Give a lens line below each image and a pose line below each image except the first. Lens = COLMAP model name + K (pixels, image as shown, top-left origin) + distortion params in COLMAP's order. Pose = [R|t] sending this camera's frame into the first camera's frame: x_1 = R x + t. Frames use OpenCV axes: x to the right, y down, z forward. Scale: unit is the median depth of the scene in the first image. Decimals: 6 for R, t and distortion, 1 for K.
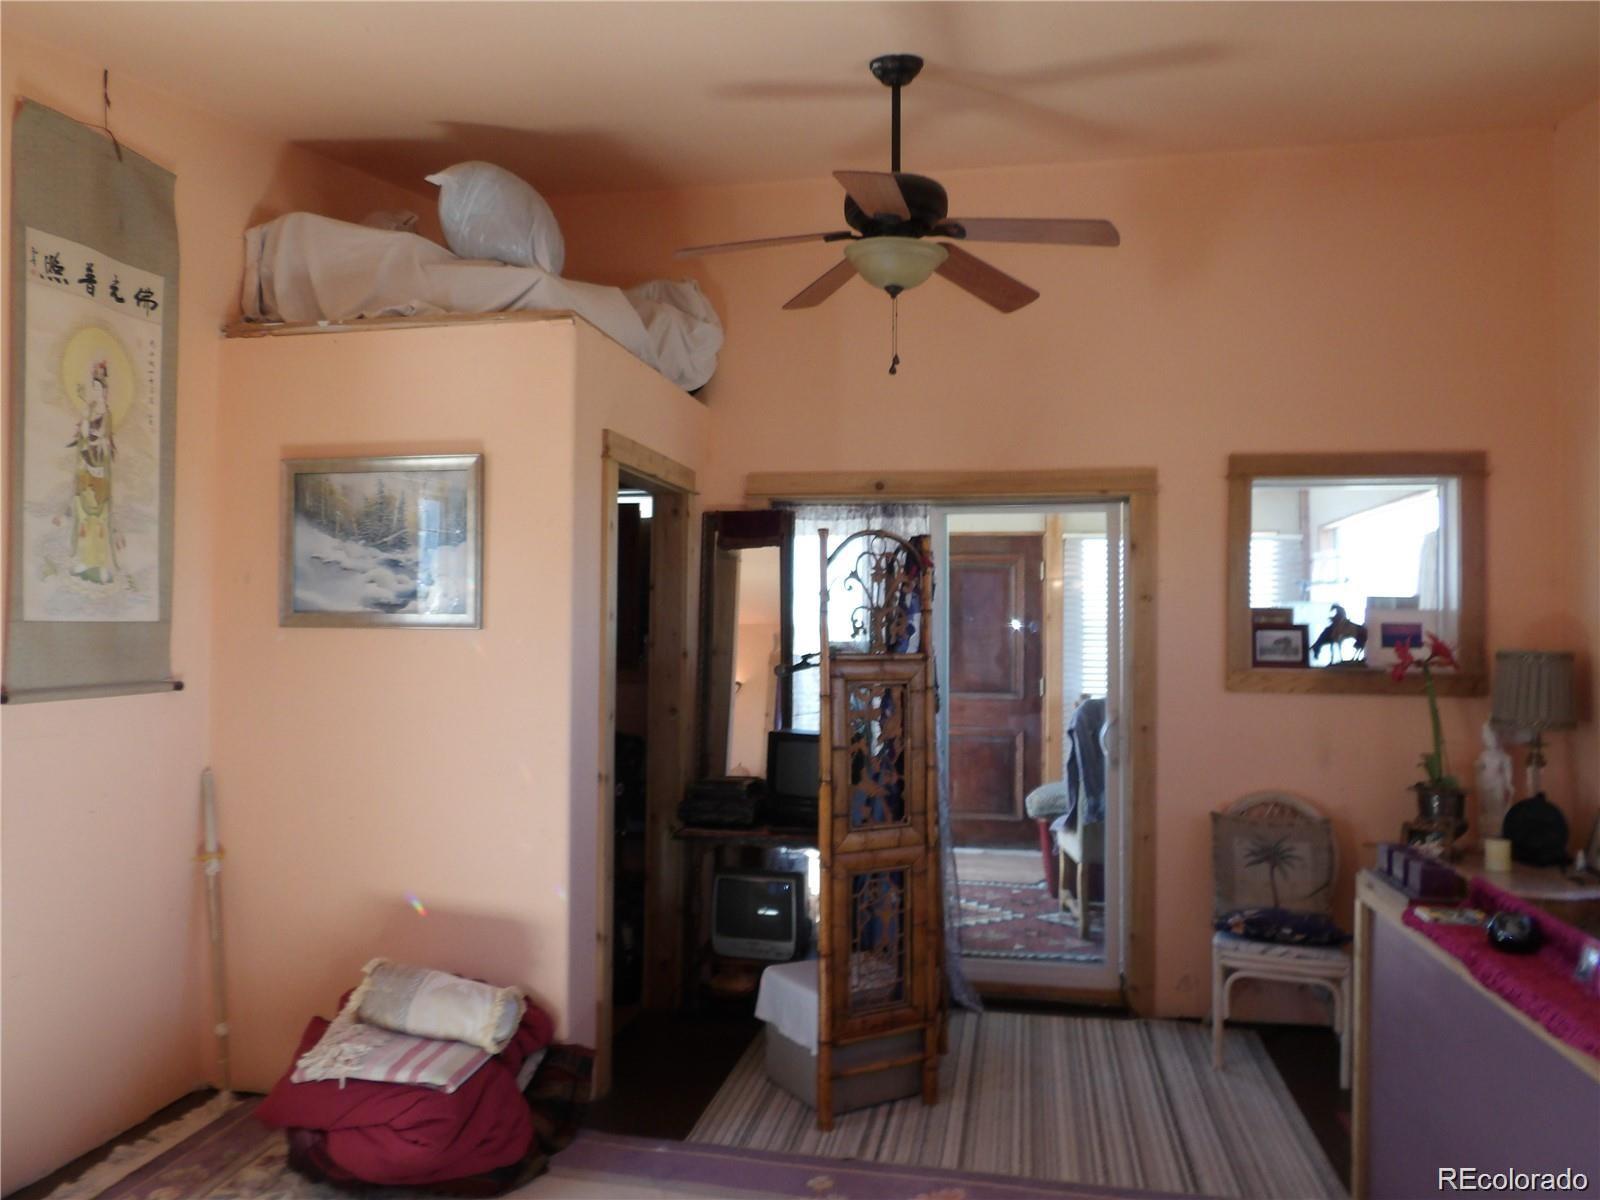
lens RADIAL K [[1133.9, 0, 799.3], [0, 1133.9, 604.6], [0, 0, 1]] dist [-0.024274, 0.026820]
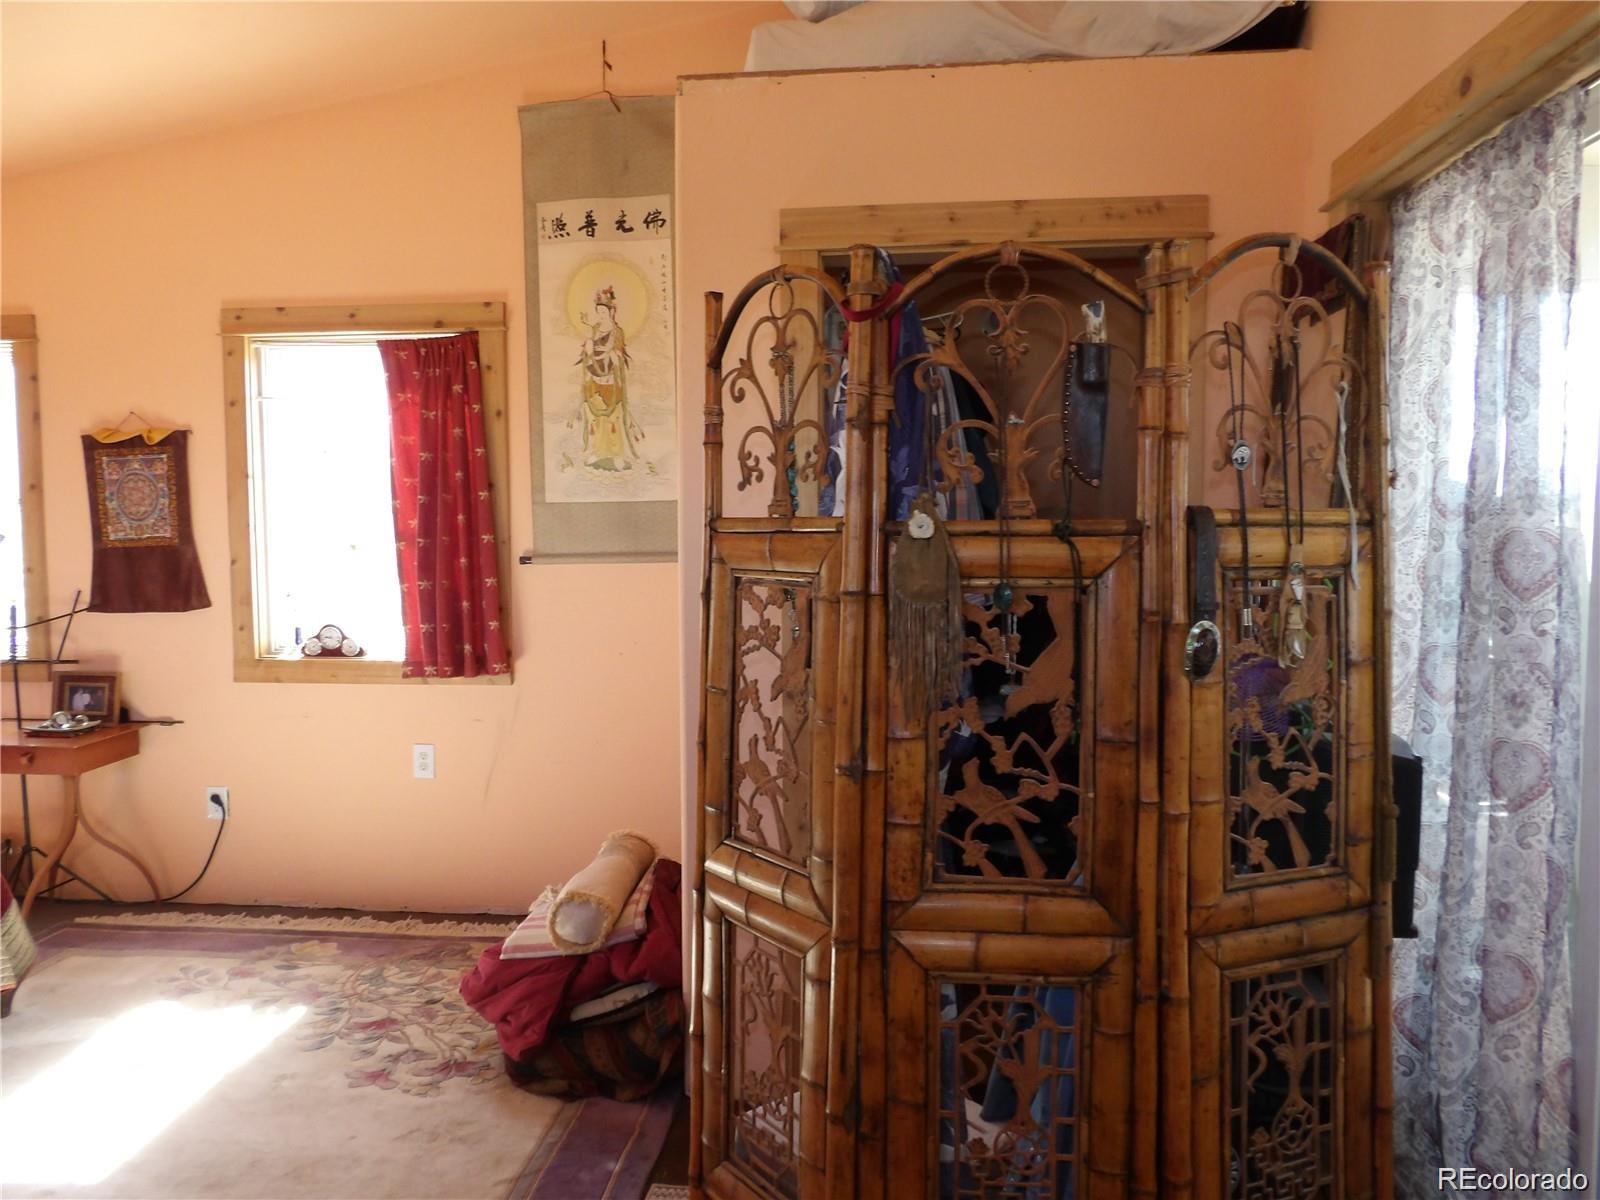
lens RADIAL K [[1133.9, 0, 802.9], [0, 1133.9, 596.7], [0, 0, 1]] dist [-0.024274, 0.026820]
pose [[0.130208, 0.052353, -0.990104, 0.645171], [0.040537, 0.997489, 0.058075, 0.055569], [0.990658, -0.047698, 0.127759, 1.049789]]
